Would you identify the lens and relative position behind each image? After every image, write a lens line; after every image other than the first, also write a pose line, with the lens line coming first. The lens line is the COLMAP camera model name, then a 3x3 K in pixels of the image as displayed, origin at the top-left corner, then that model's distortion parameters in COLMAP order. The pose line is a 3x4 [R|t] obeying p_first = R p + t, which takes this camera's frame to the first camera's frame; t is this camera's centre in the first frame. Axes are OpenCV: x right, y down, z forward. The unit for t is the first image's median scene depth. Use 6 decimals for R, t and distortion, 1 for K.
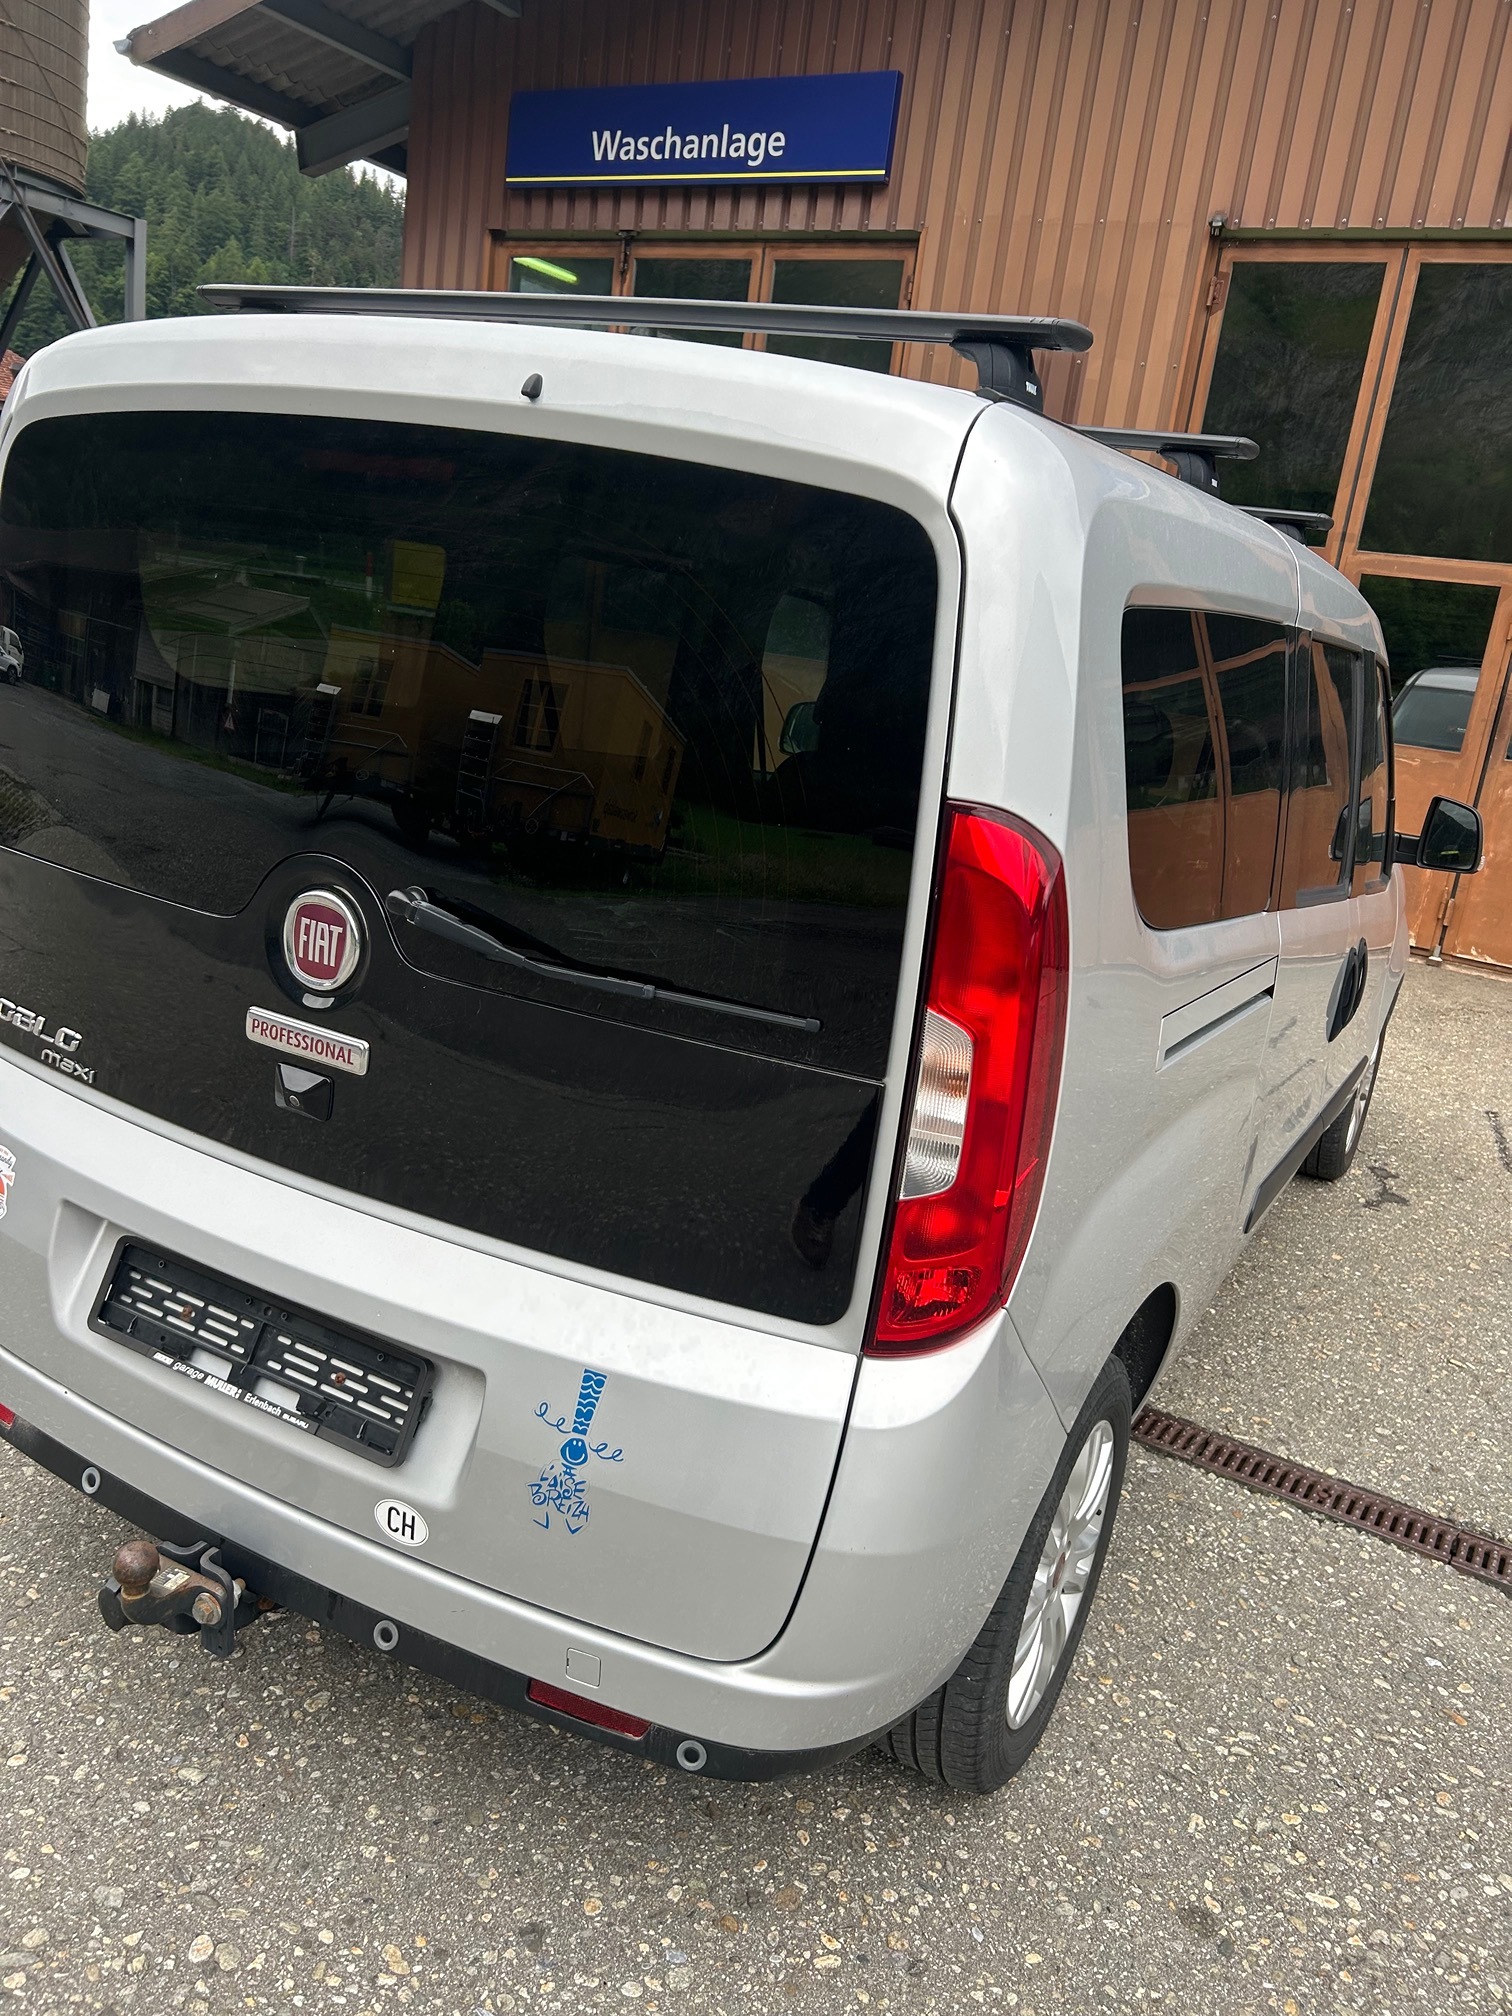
lens RADIAL K [[1516.2, 0, 762.0], [0, 1516.2, 1015.3], [0, 0, 1]] dist [0.056809, -0.063355]
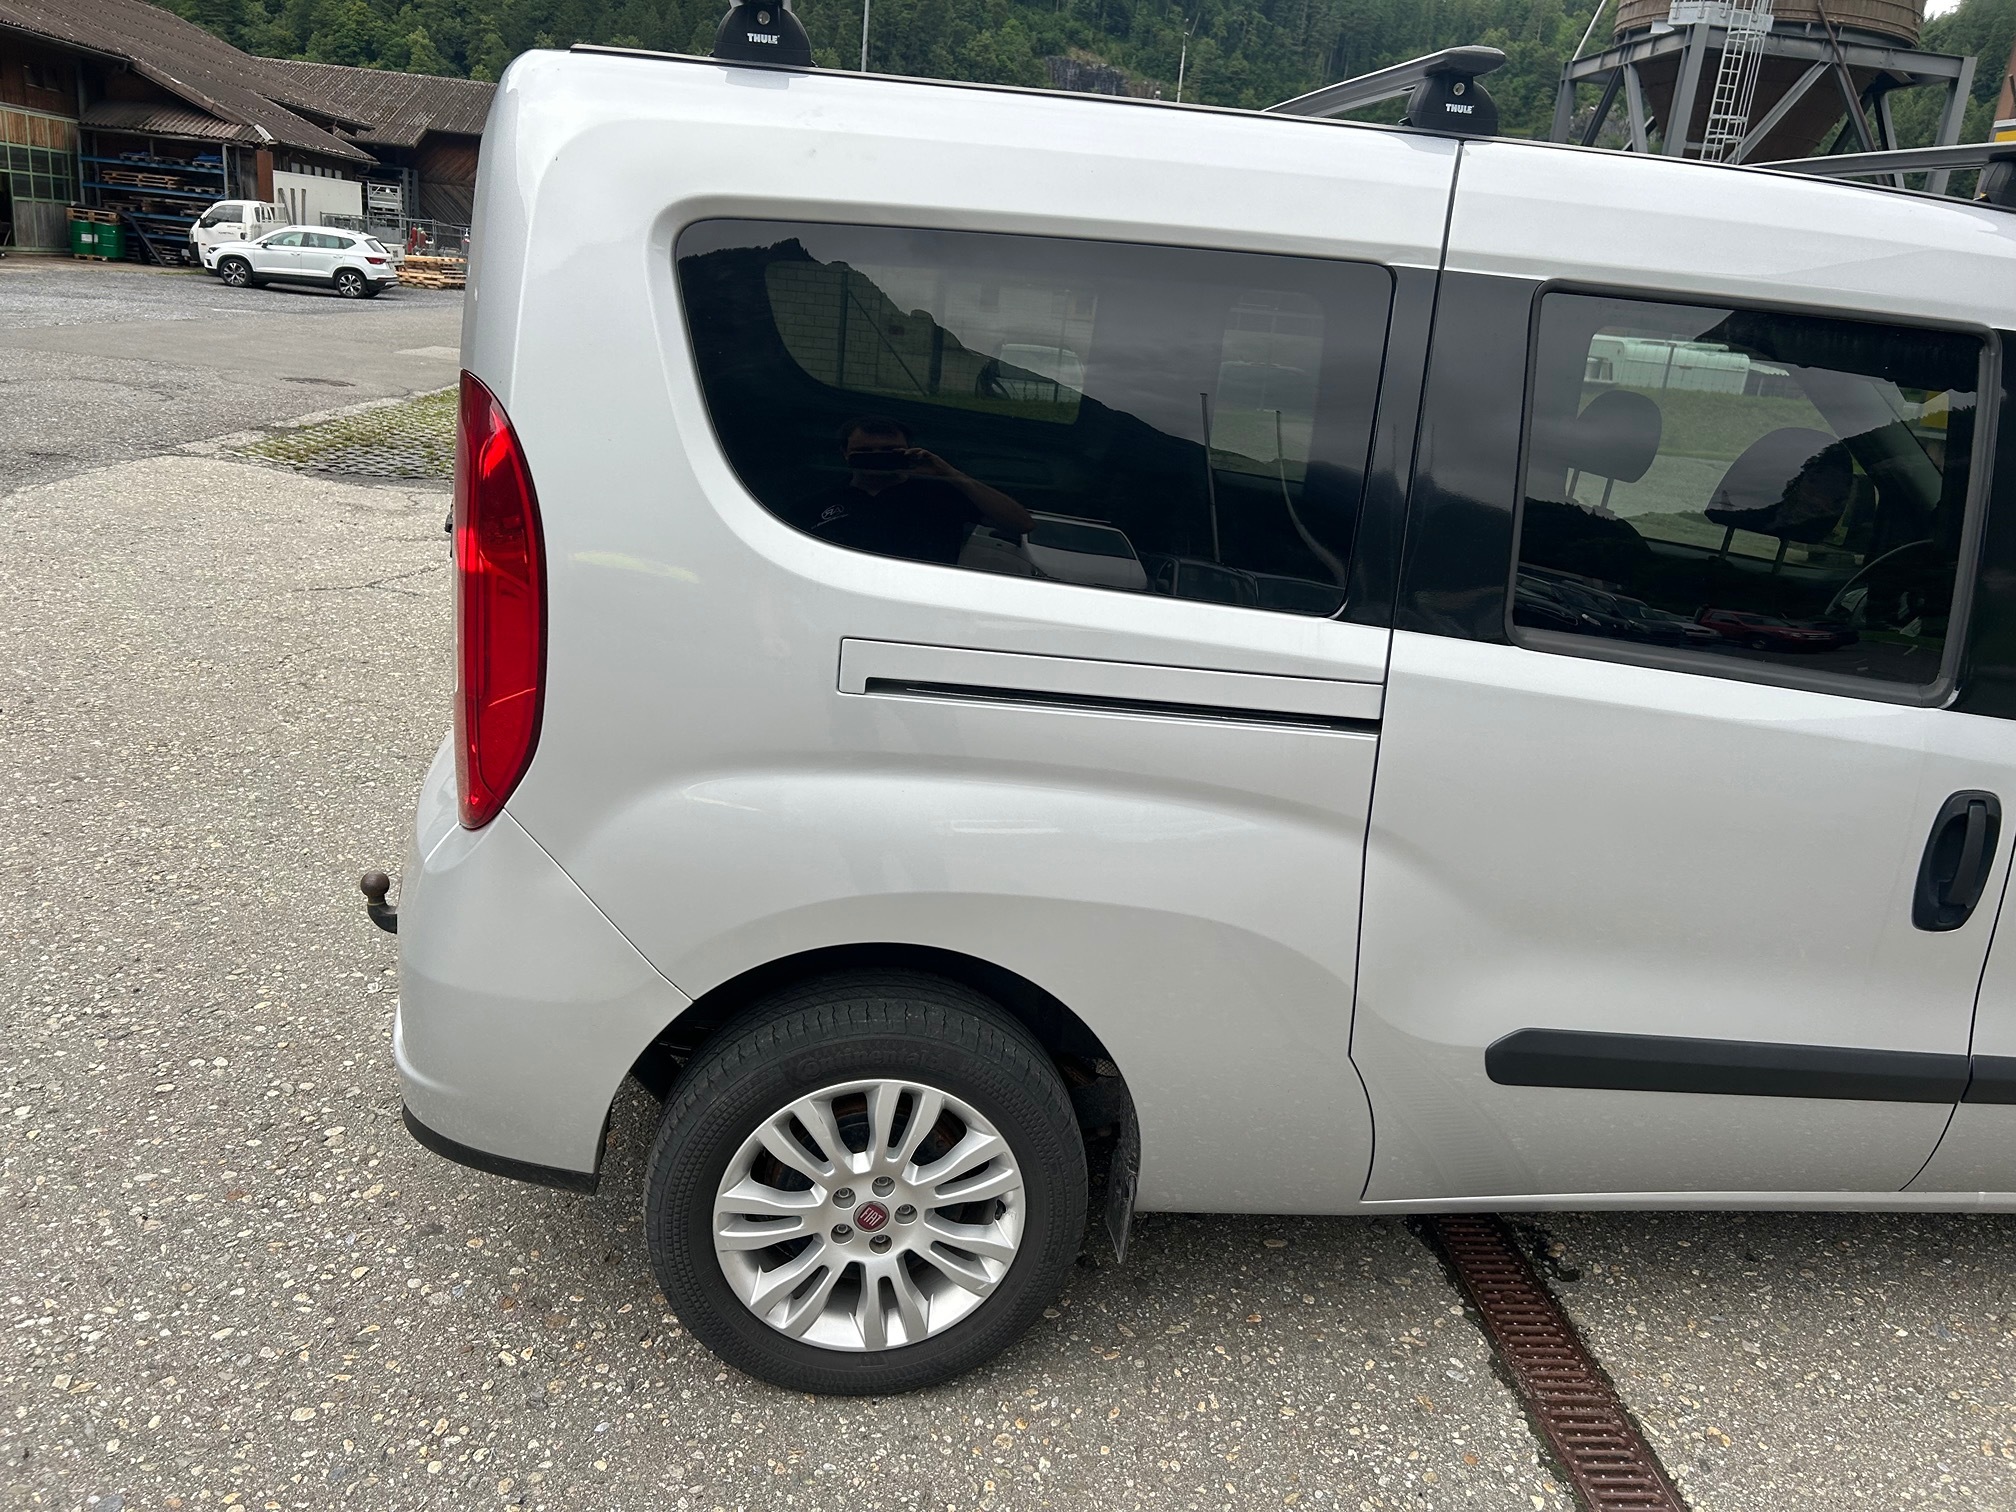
lens RADIAL K [[1516.2, 0, 1010.9], [0, 1516.2, 749.8], [0, 0, 1]] dist [0.056809, -0.063355]
pose [[0.587836, 0.164730, -0.792031, 1.157581], [-0.226758, 0.973352, 0.034146, 0.019457], [0.776550, 0.159527, 0.609526, 0.498662]]
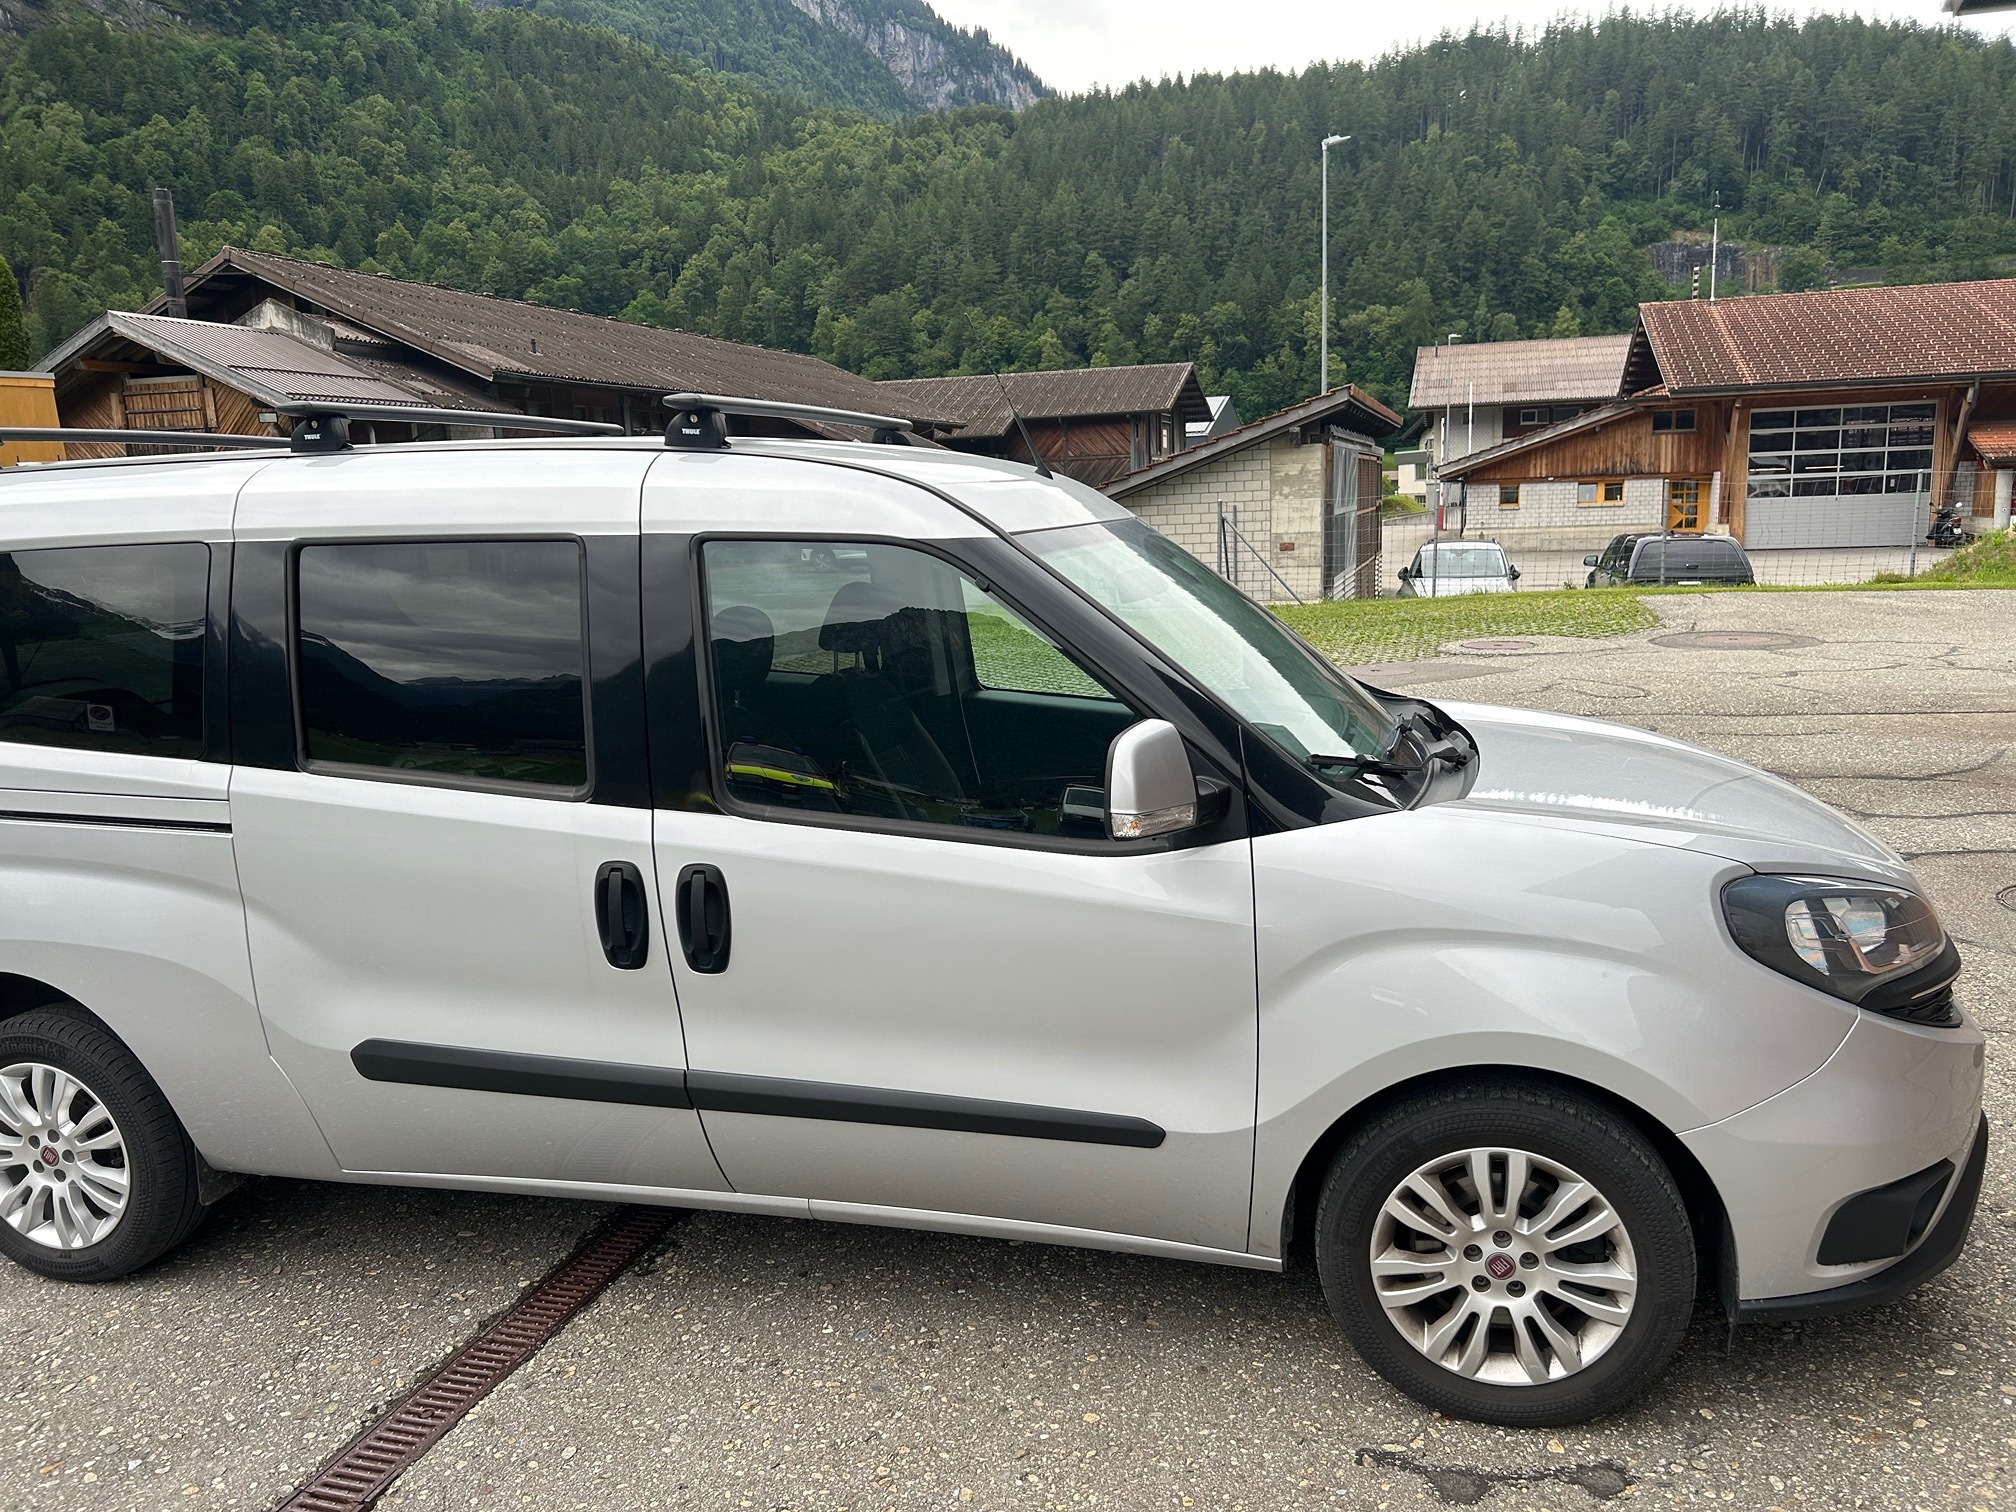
lens RADIAL K [[1516.2, 0, 1017.0], [0, 1516.2, 770.9], [0, 0, 1]] dist [0.056809, -0.063355]
pose [[0.232721, 0.036993, -0.971840, 2.273568], [-0.190657, 0.981622, -0.008290, -0.229328], [0.953672, 0.187217, 0.235497, 1.762289]]
